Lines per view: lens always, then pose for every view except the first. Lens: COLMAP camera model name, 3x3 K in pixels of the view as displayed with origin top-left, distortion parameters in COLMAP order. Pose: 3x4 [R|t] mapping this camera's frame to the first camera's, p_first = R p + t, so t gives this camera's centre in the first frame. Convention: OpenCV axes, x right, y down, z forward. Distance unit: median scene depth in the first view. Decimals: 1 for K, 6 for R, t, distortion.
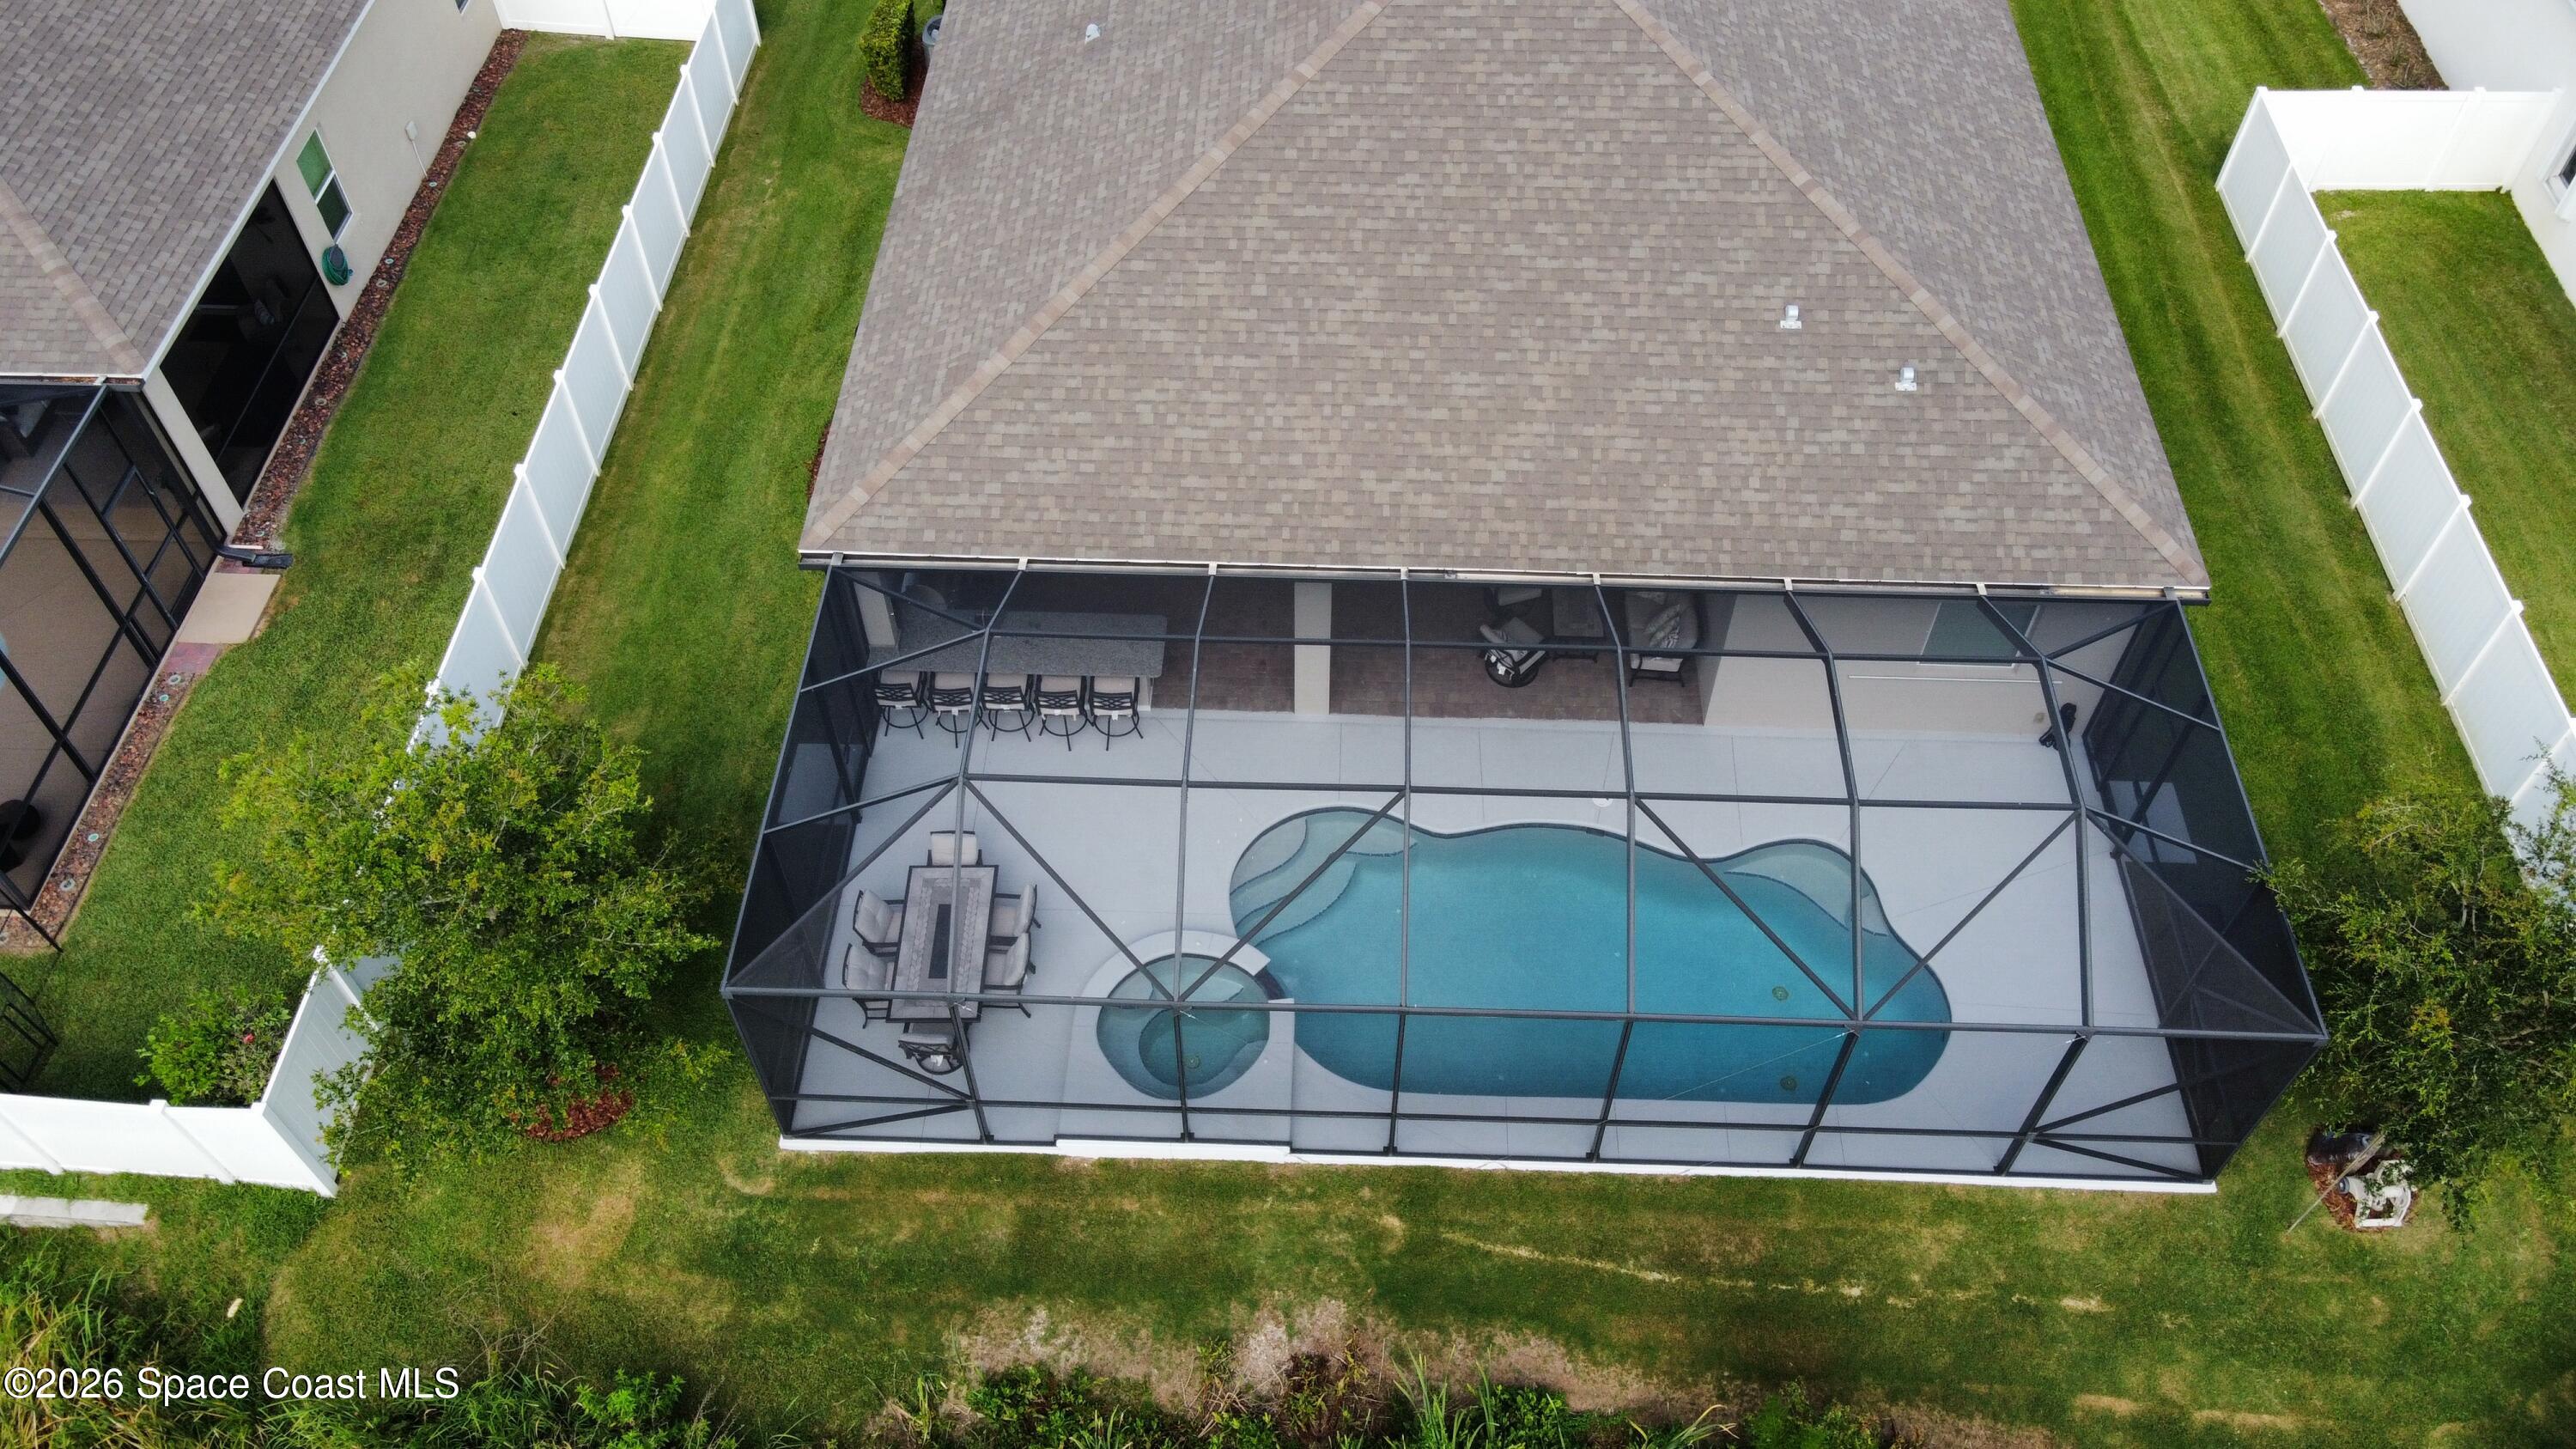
lens RADIAL K [[1992.6, 0, 1302.0], [0, 1992.6, 706.9], [0, 0, 1]] dist [-0.008029, 0.047778]
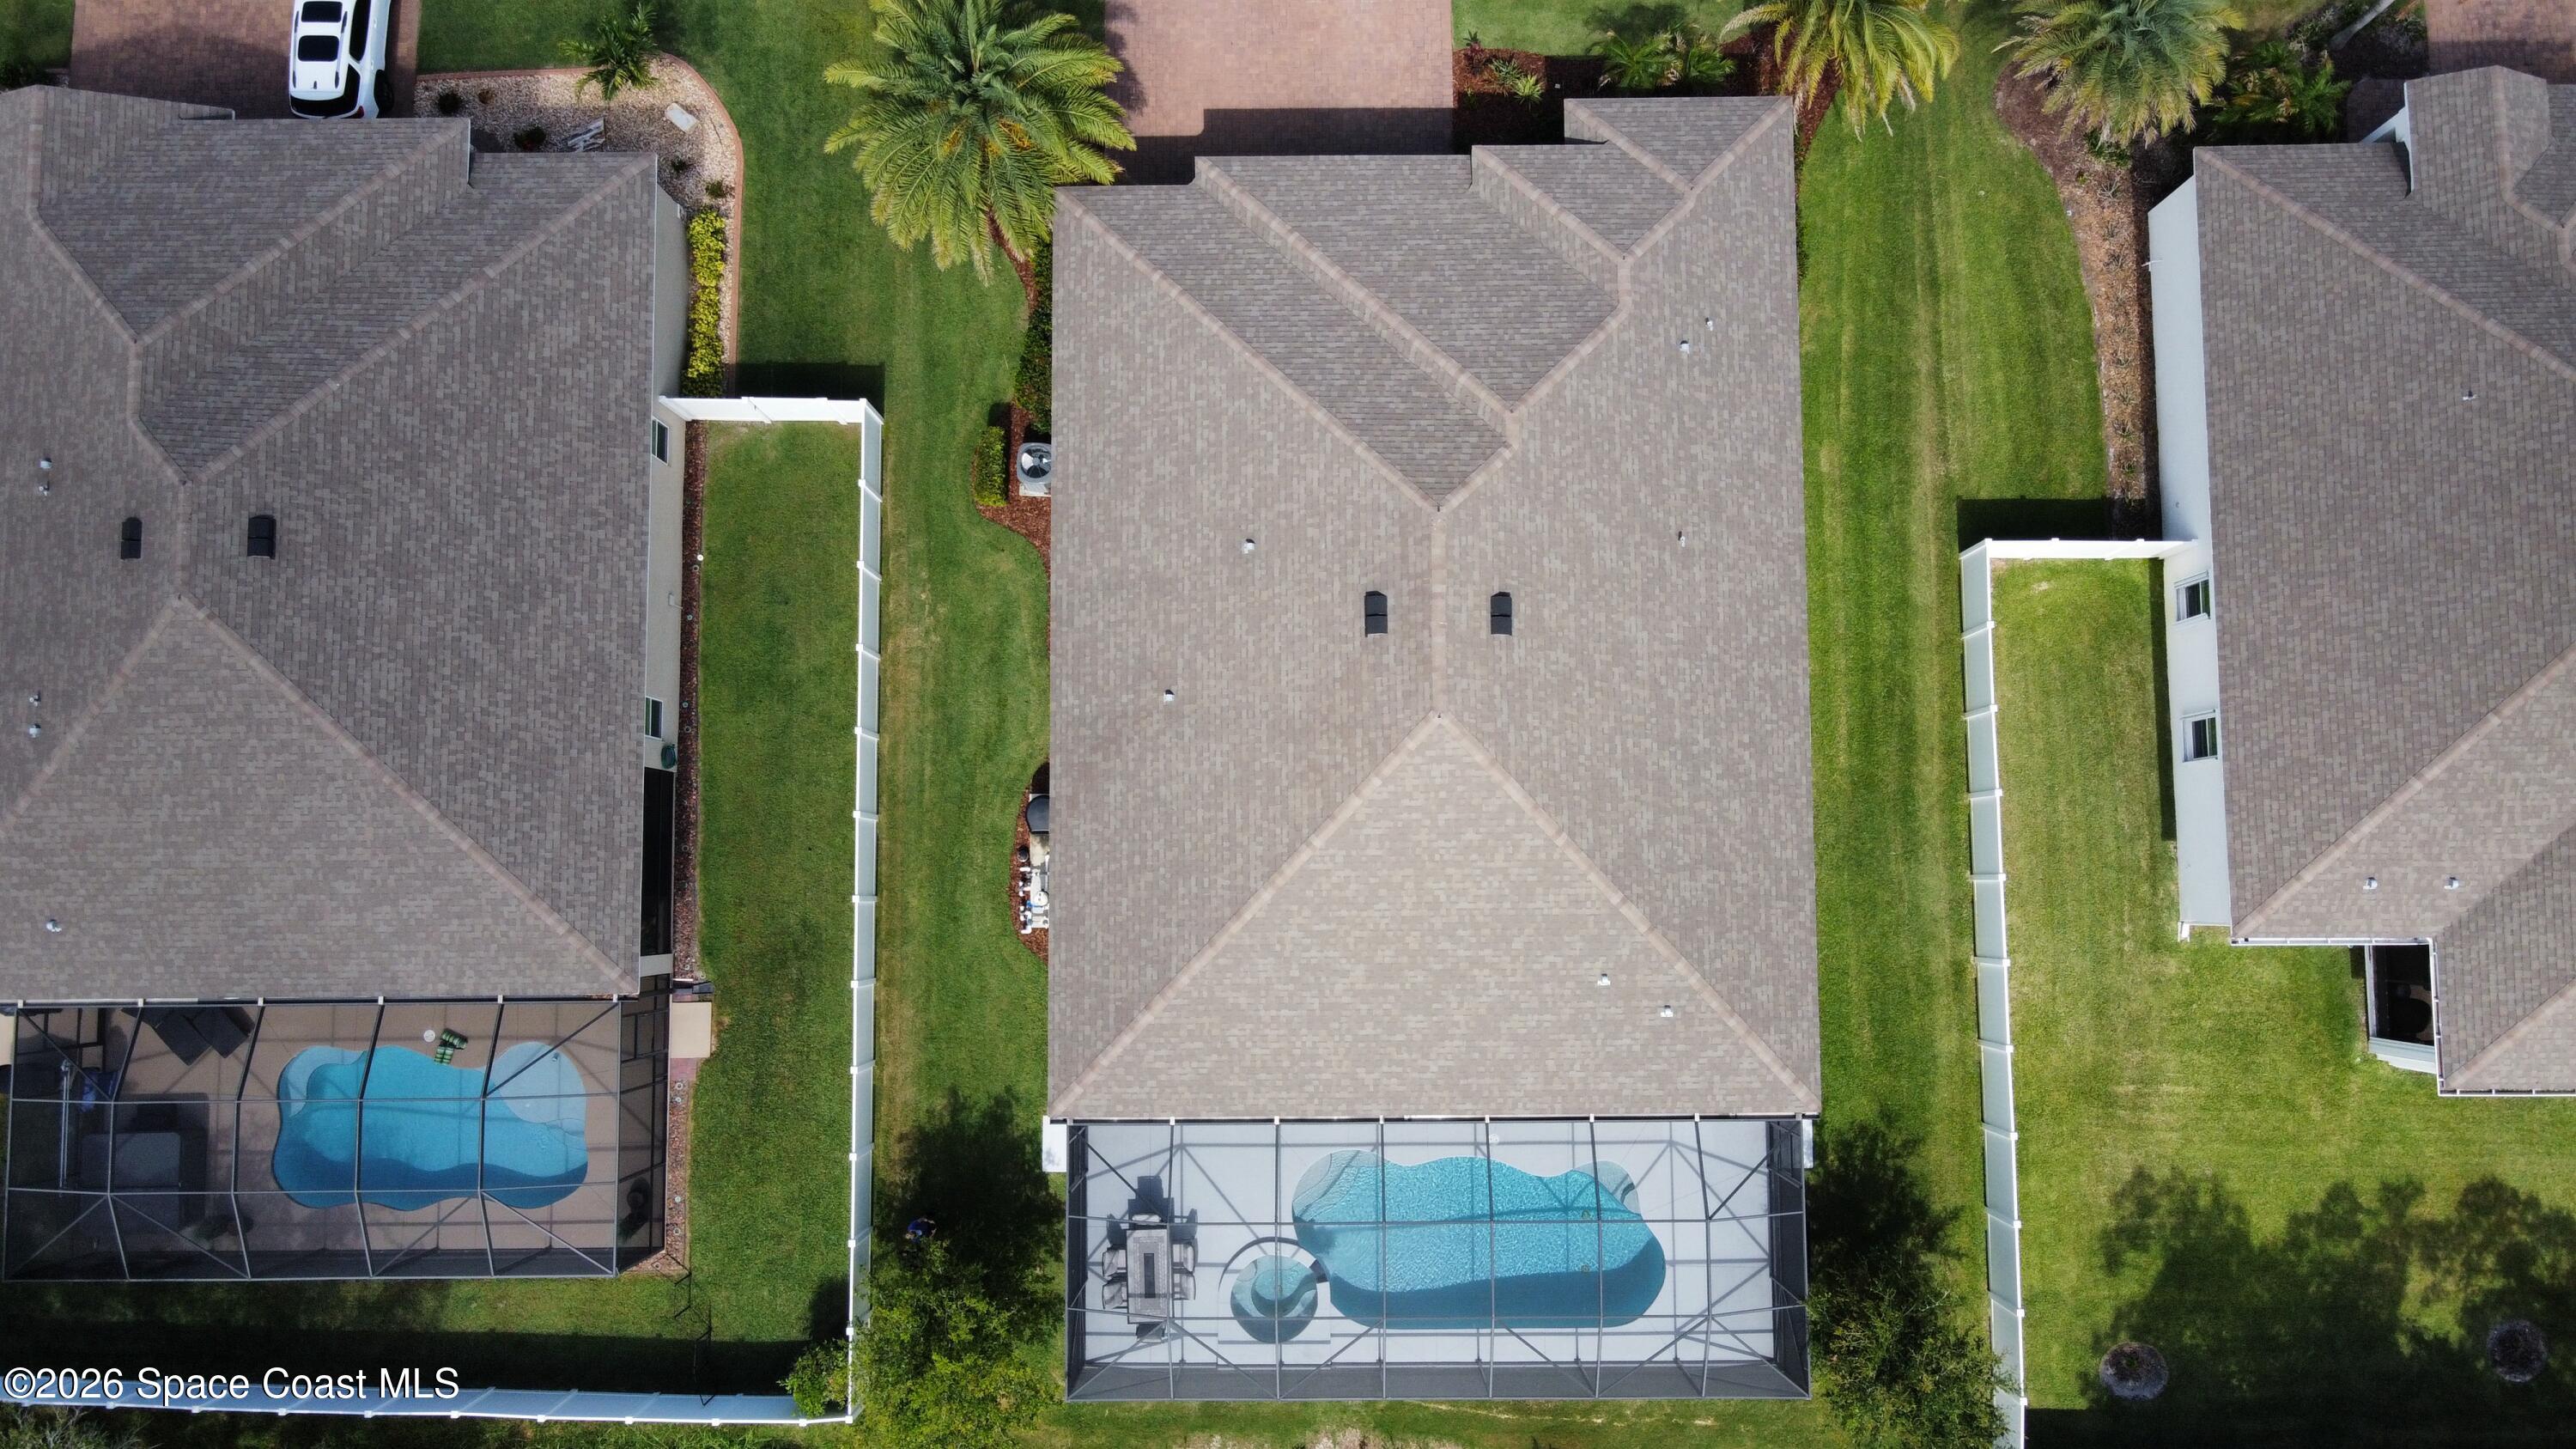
lens RADIAL K [[1992.6, 0, 1302.0], [0, 1992.6, 706.9], [0, 0, 1]] dist [-0.008029, 0.047778]
pose [[0.999101, -0.041574, -0.008344, 0.008735], [0.038959, 0.822345, 0.567654, -1.395455], [-0.016738, -0.567468, 0.823225, -0.283738]]
